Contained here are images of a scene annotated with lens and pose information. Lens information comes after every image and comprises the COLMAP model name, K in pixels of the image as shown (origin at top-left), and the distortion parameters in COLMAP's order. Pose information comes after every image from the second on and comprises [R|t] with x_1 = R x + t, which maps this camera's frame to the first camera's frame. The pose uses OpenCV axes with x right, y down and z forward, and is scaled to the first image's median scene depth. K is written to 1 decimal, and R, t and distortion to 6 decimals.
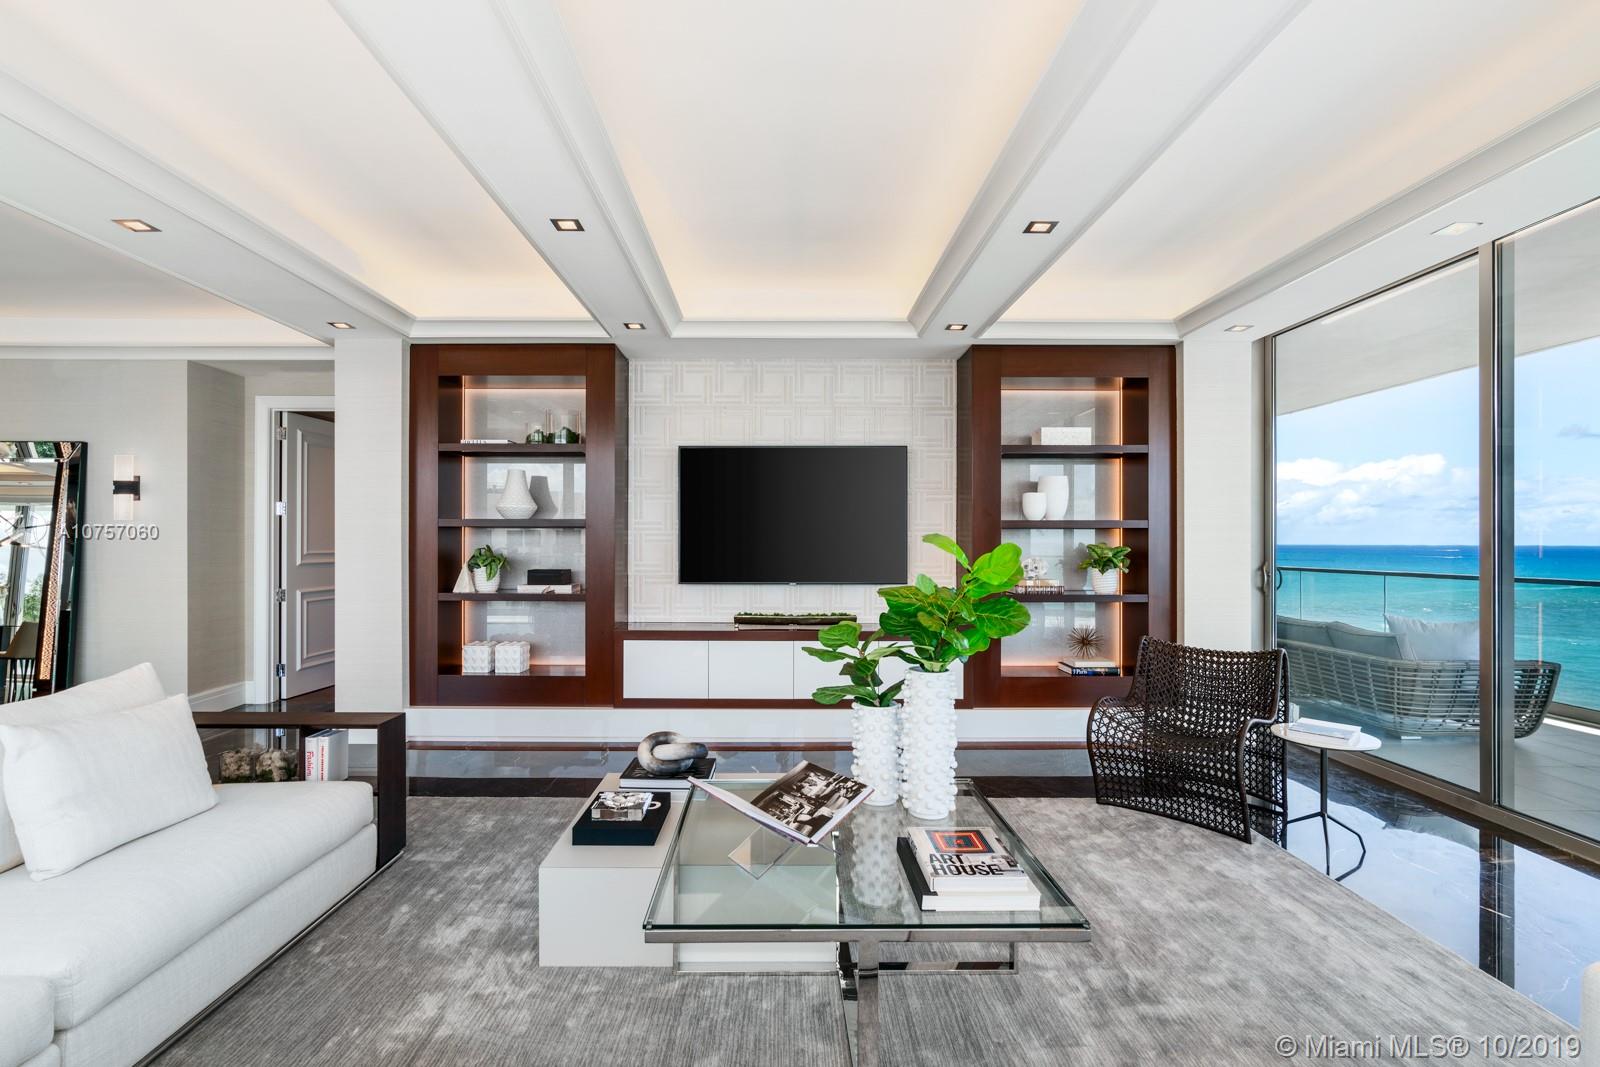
lens RADIAL K [[771.6, 0, 799.4], [0, 771.6, 539.8], [0, 0, 1]] dist [-0.013897, -0.000303]
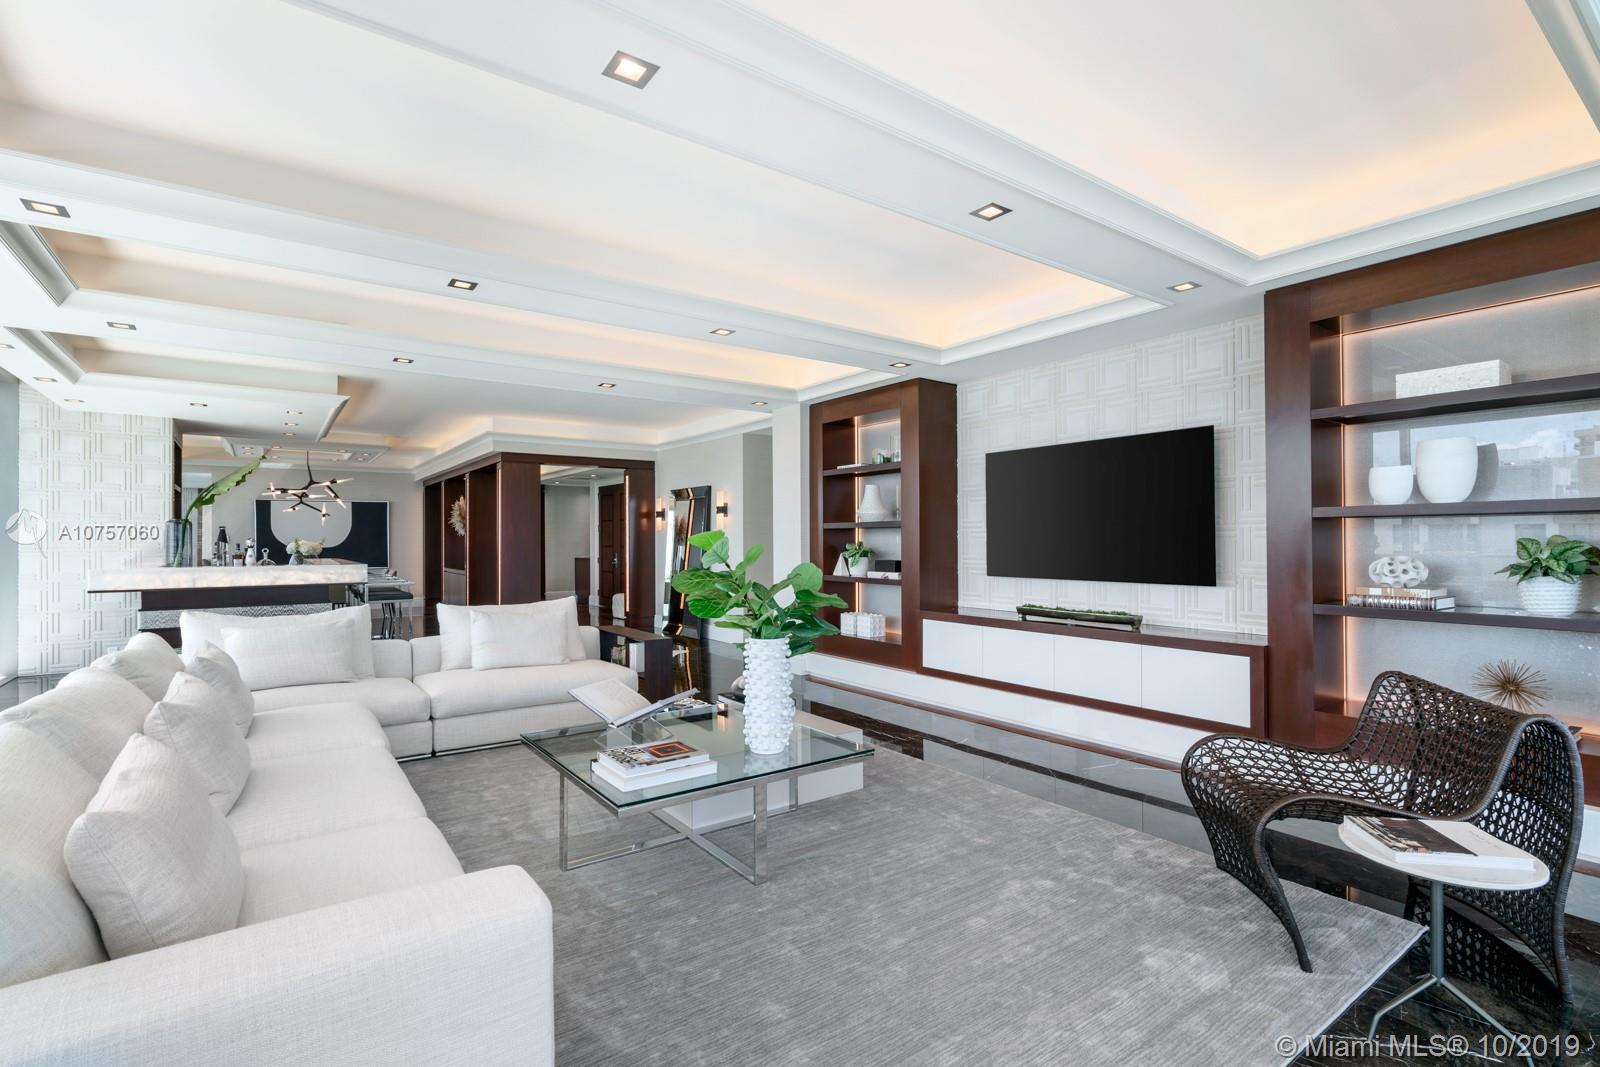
lens RADIAL K [[738.4, 0, 800.5], [0, 738.4, 535.7], [0, 0, 1]] dist [-0.002153, -0.000721]
pose [[0.566284, -0.007877, -0.824172, 0.630175], [0.013047, 0.999915, -0.000593, -0.004380], [0.824107, -0.010417, 0.566339, 0.174009]]
